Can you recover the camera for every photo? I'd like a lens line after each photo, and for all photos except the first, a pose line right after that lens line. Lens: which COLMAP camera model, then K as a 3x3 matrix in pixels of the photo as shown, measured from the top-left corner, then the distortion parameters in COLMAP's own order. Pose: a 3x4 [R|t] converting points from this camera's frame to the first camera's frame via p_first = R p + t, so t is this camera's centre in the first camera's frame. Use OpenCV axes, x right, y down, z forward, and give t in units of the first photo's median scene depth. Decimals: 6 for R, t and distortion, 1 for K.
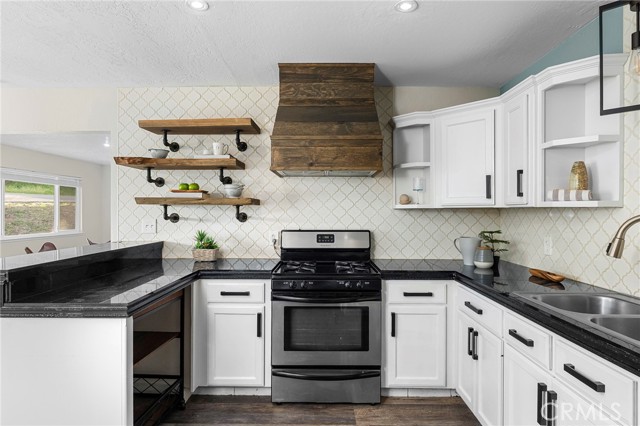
lens RADIAL K [[361.8, 0, 315.3], [0, 361.8, 212.0], [0, 0, 1]] dist [-0.000117, -0.000118]
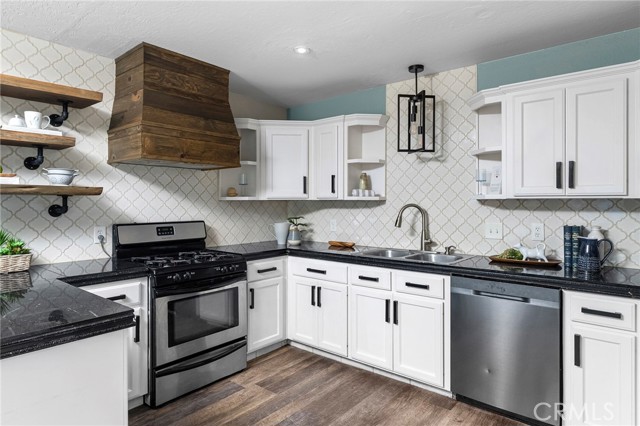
lens RADIAL K [[382.1, 0, 320.0], [0, 382.1, 201.8], [0, 0, 1]] dist [0.001073, -0.002104]
pose [[0.624246, 0.000456, 0.781228, -0.596610], [0.001553, 0.999997, -0.001825, -0.002445], [-0.781226, 0.002353, 0.624244, 0.045352]]
